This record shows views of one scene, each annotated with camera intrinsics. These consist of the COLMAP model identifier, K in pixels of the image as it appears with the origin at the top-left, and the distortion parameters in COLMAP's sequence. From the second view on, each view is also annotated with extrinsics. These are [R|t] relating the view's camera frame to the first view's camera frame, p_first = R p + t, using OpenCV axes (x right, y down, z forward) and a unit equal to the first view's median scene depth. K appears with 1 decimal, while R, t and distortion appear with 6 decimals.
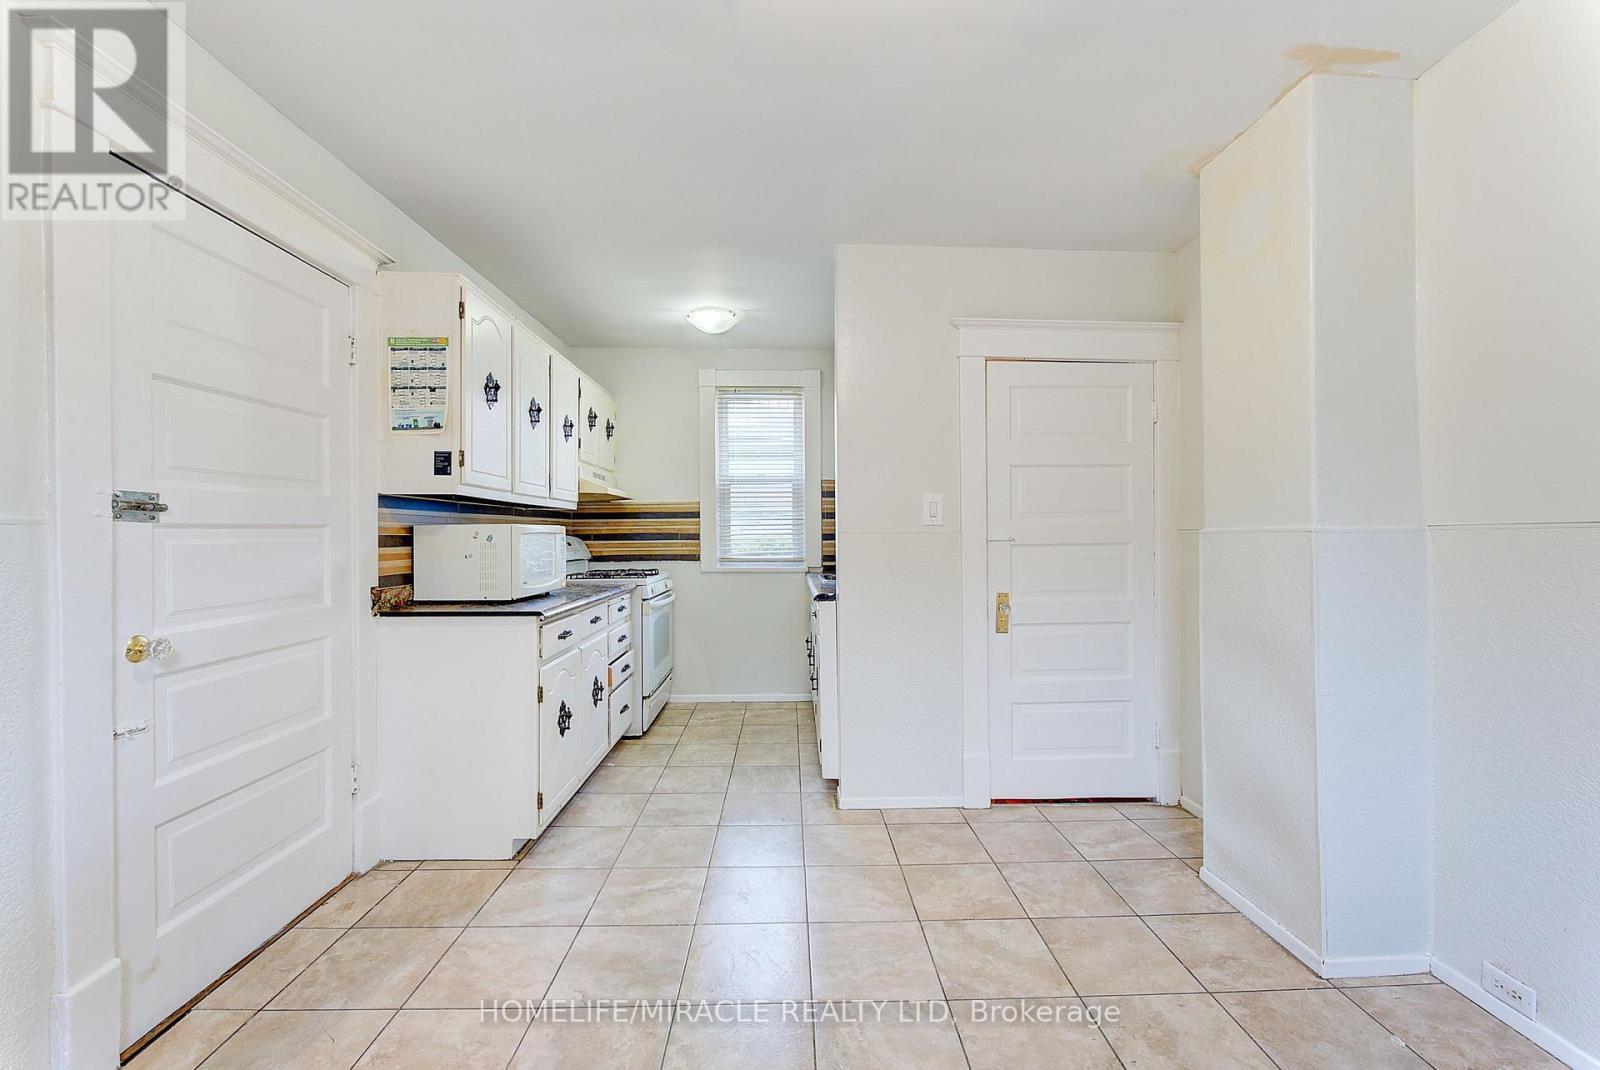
lens RADIAL K [[665.3, 0, 805.4], [0, 665.3, 536.8], [0, 0, 1]] dist [-0.002475, -0.002429]
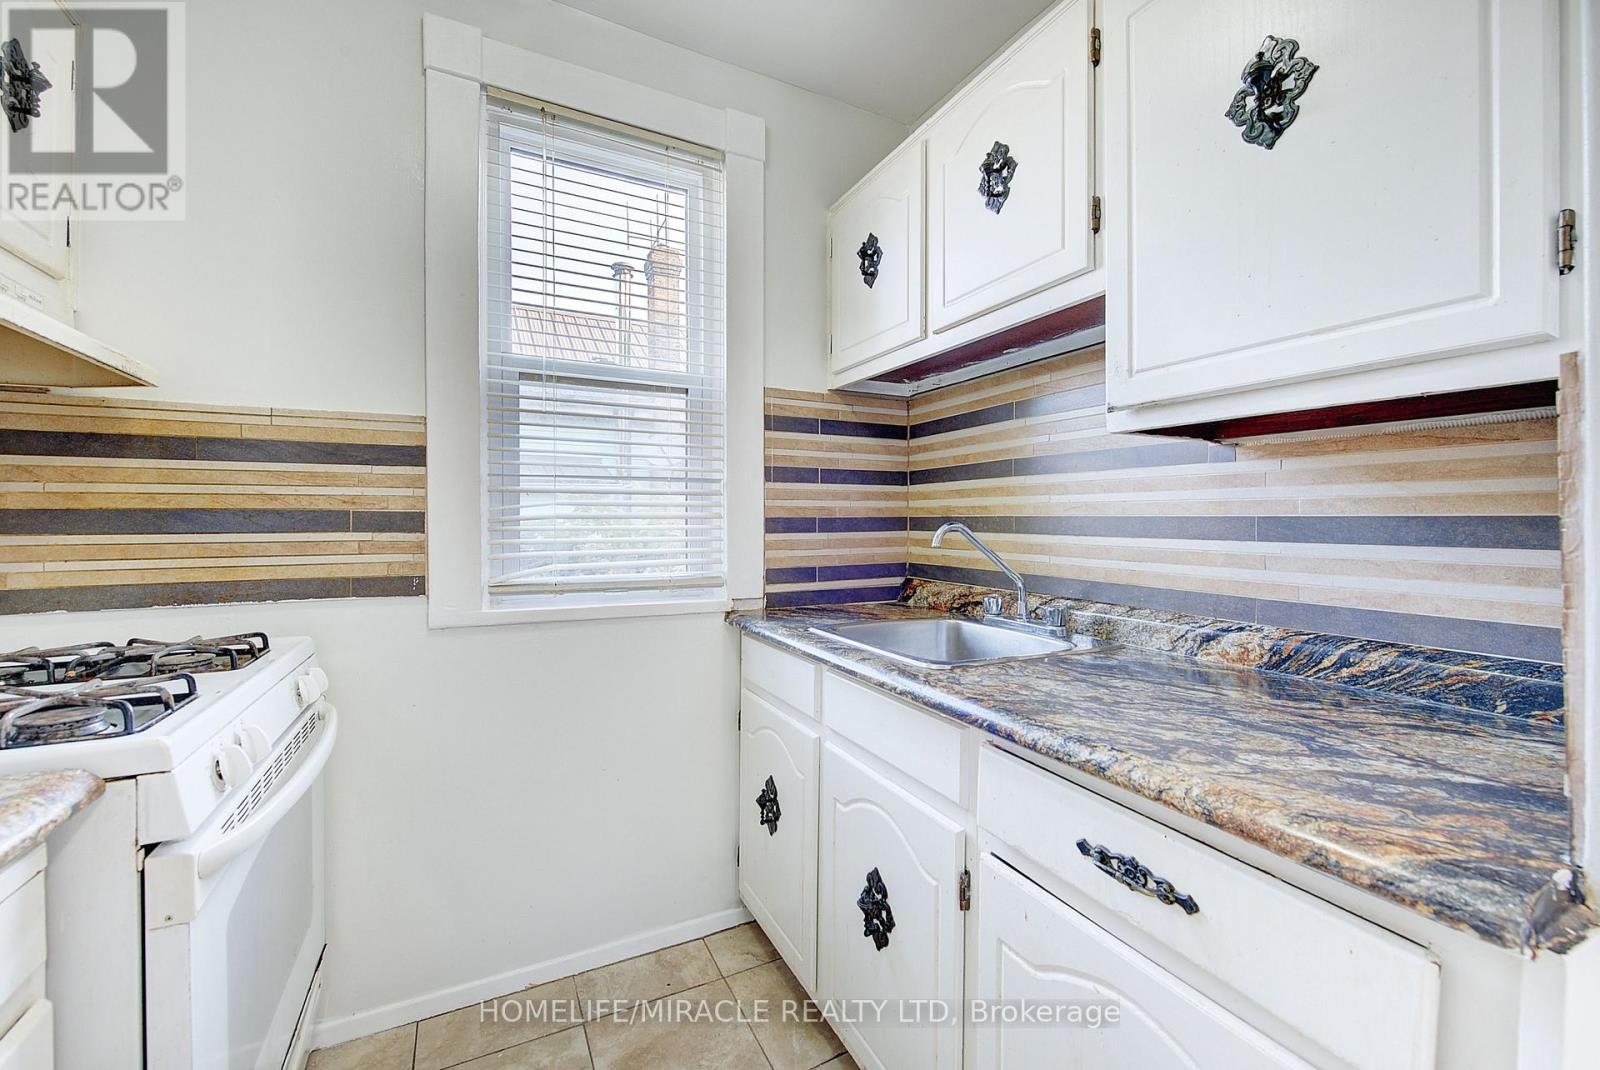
lens RADIAL K [[665.3, 0, 816.7], [0, 665.3, 528.4], [0, 0, 1]] dist [-0.002475, -0.002429]
pose [[0.899346, 0.002211, 0.437233, -0.223143], [-0.002359, 0.999997, -0.000206, 0.004234], [-0.437232, -0.000846, 0.899348, 1.073711]]
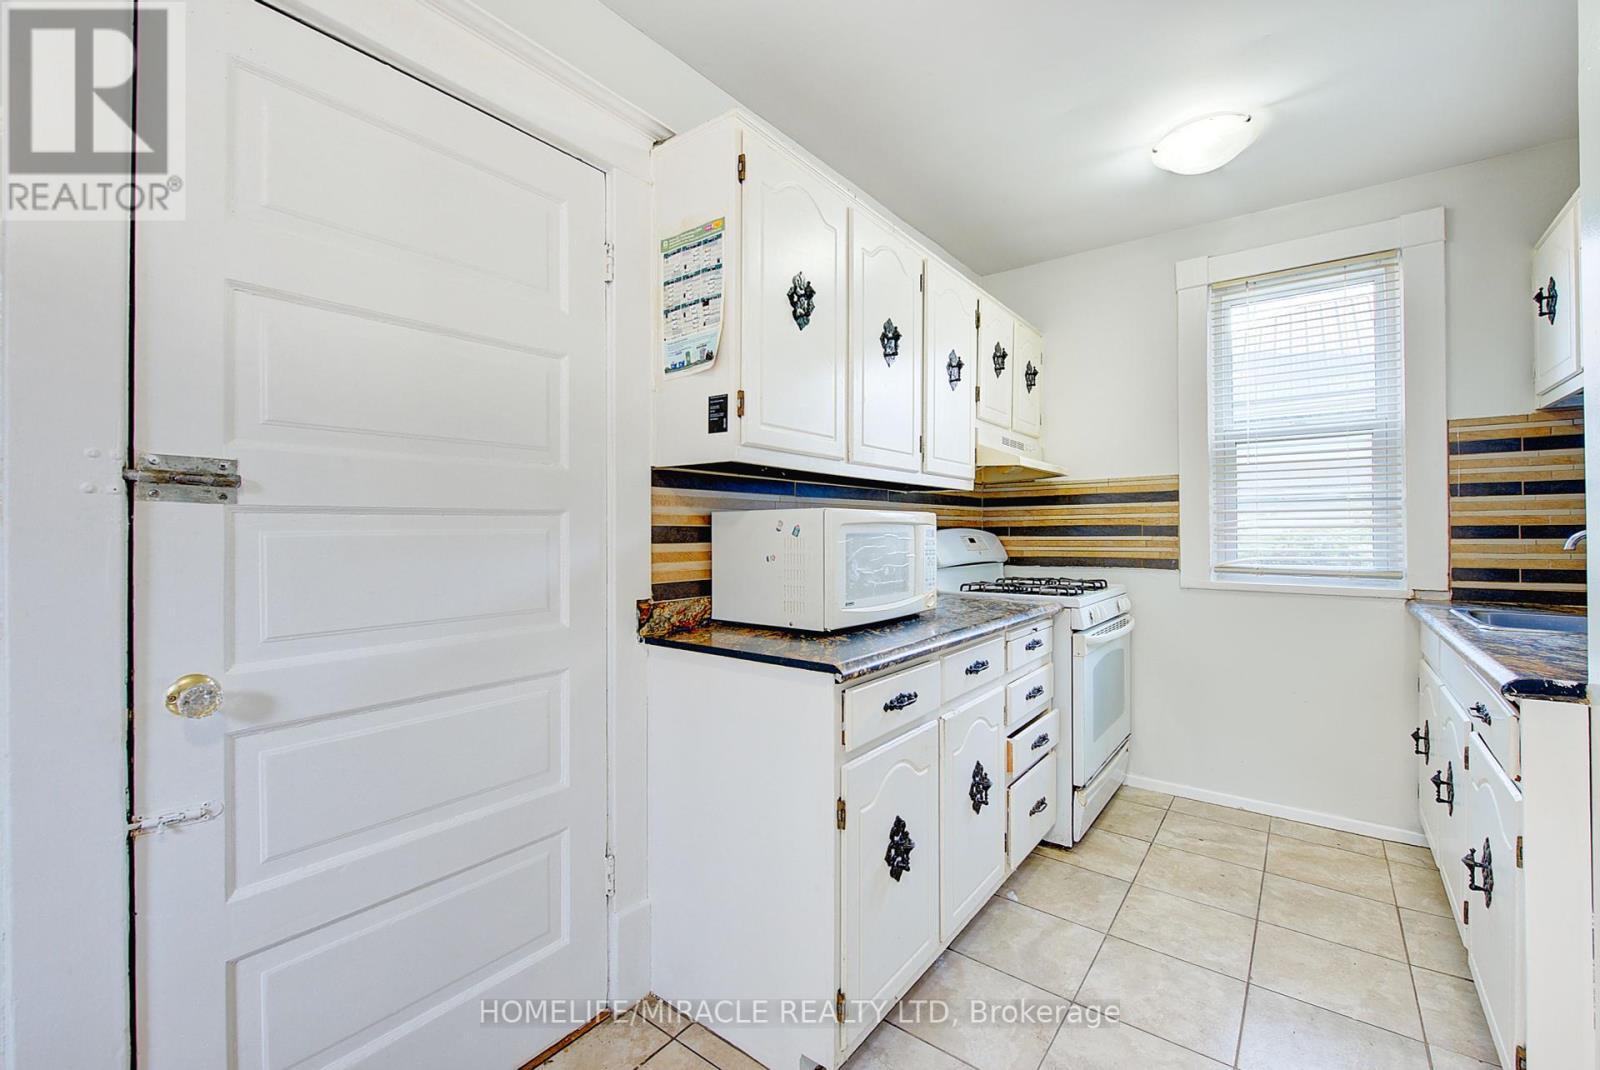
lens RADIAL K [[665.3, 0, 797.3], [0, 665.3, 528.9], [0, 0, 1]] dist [-0.002475, -0.002429]
pose [[0.774467, -0.000056, -0.632614, -0.072632], [-0.003107, 0.999988, -0.003892, 0.002747], [0.632607, 0.004980, 0.774457, 0.508973]]
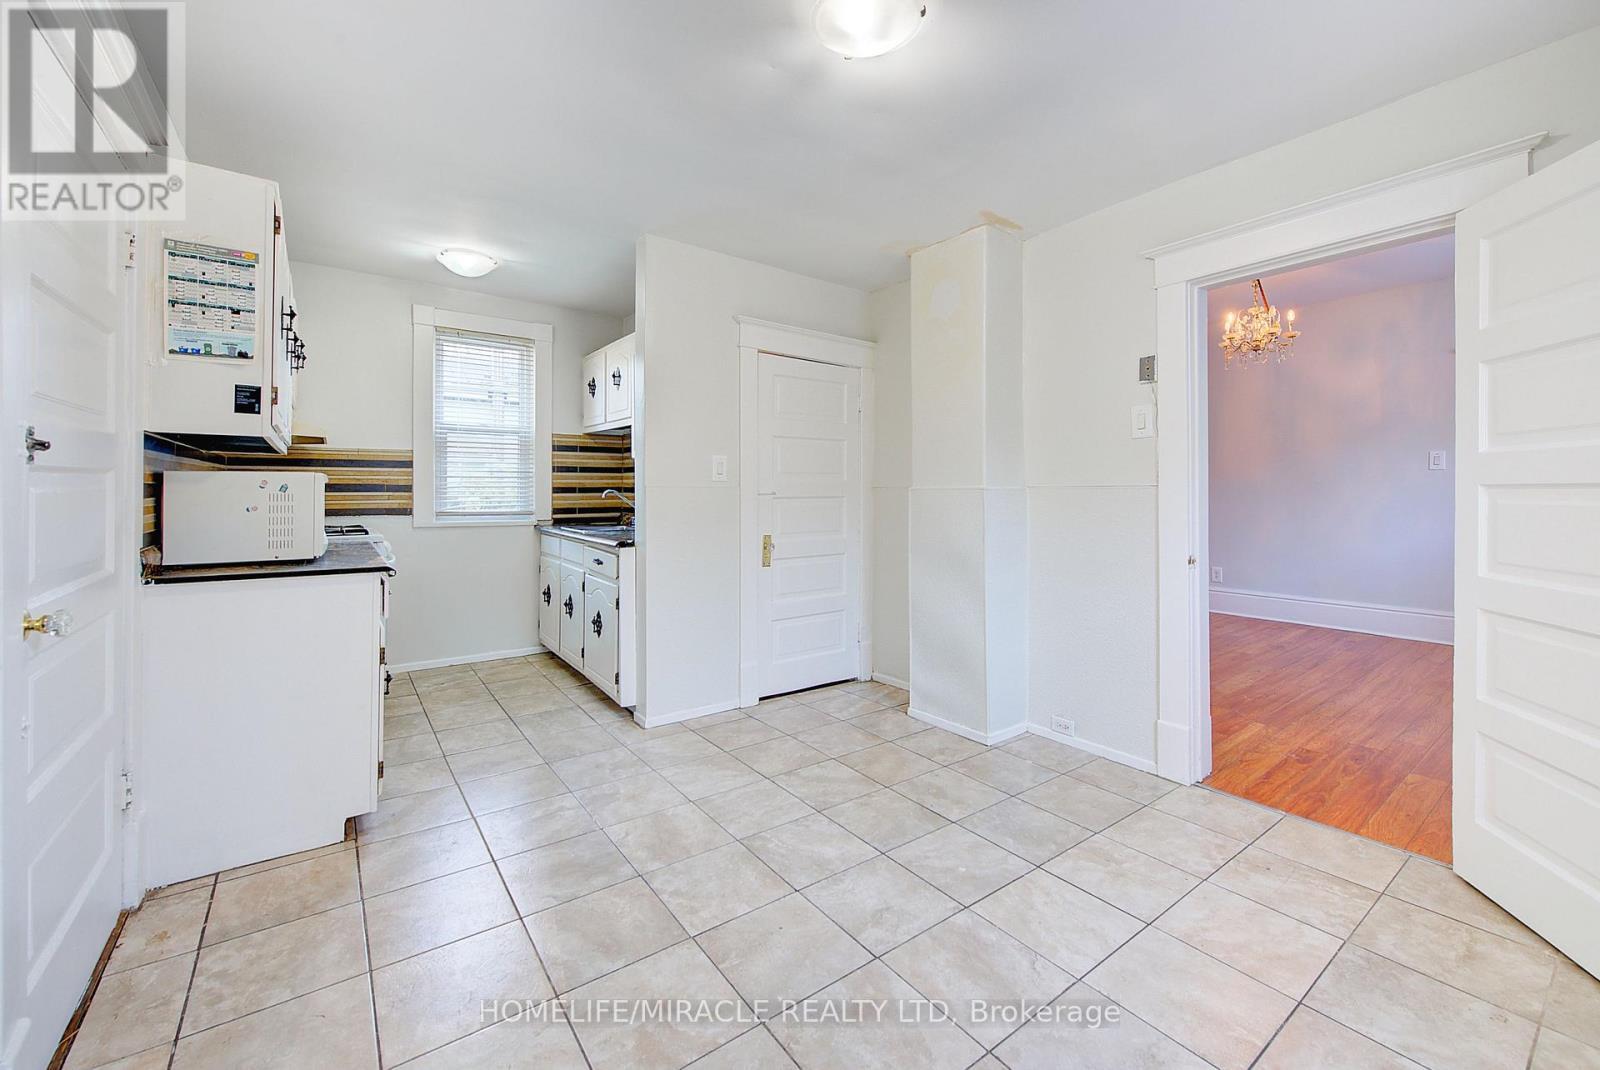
lens RADIAL K [[665.3, 0, 823.7], [0, 665.3, 492.4], [0, 0, 1]] dist [-0.002475, -0.002429]
pose [[0.809077, 0.006301, 0.587669, -0.413912], [-0.007030, 0.999975, -0.001043, 0.003592], [-0.587661, -0.003287, 0.809101, -0.111651]]
